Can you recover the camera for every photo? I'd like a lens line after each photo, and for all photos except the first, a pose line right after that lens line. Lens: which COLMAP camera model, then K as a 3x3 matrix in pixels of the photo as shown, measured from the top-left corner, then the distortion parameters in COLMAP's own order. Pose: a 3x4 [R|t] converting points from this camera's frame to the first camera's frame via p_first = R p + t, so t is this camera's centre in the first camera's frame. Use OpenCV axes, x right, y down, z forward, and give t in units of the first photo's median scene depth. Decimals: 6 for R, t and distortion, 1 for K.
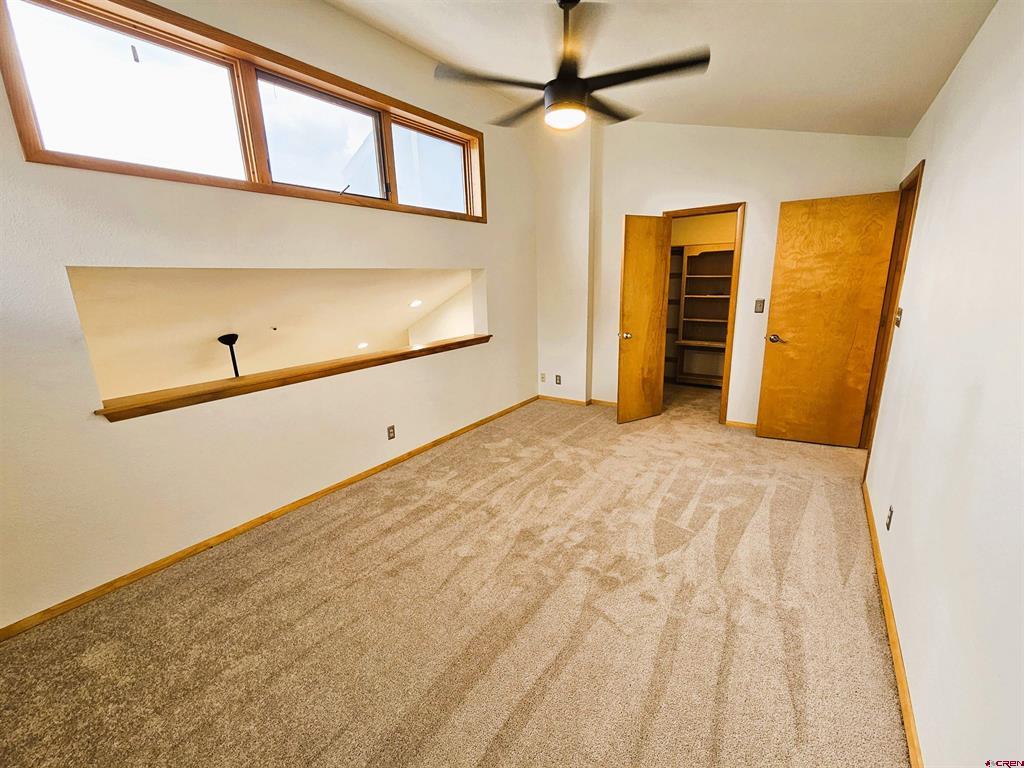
lens RADIAL K [[422.6, 0, 514.2], [0, 422.6, 386.3], [0, 0, 1]] dist [0.000447, 0.000406]
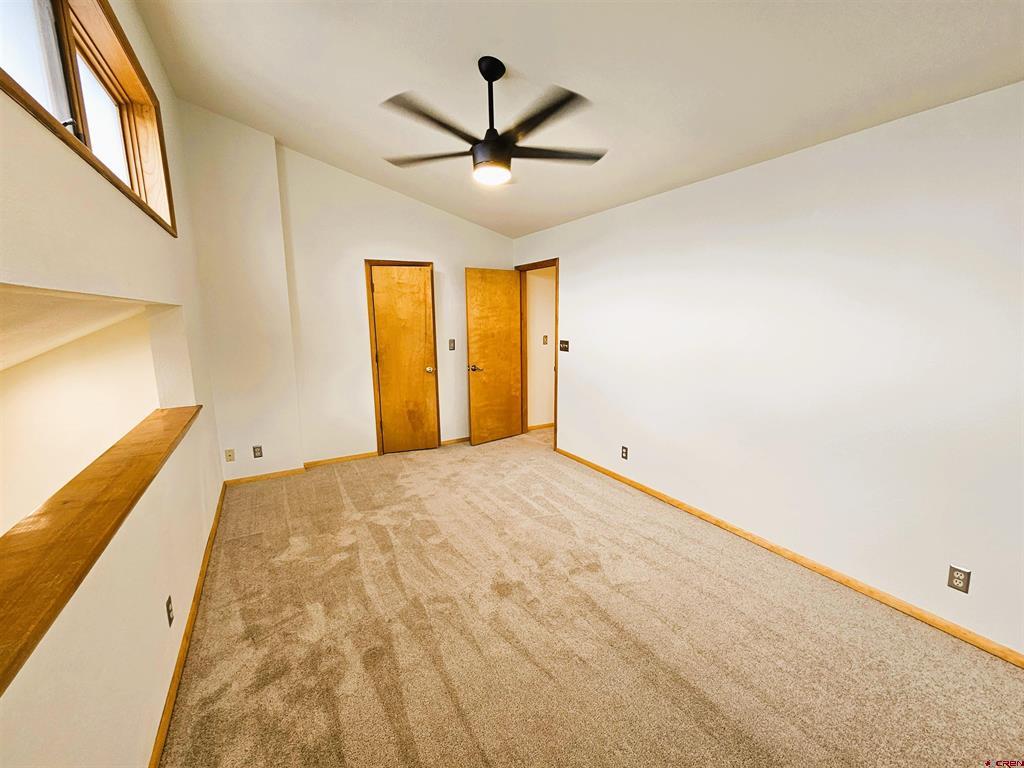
lens RADIAL K [[422.6, 0, 511.3], [0, 422.6, 383.0], [0, 0, 1]] dist [0.000447, 0.000406]
pose [[0.406984, -0.118869, 0.905668, -0.574541], [0.218023, 0.975481, 0.030058, -0.088554], [-0.887034, 0.185223, 0.422921, 0.378536]]
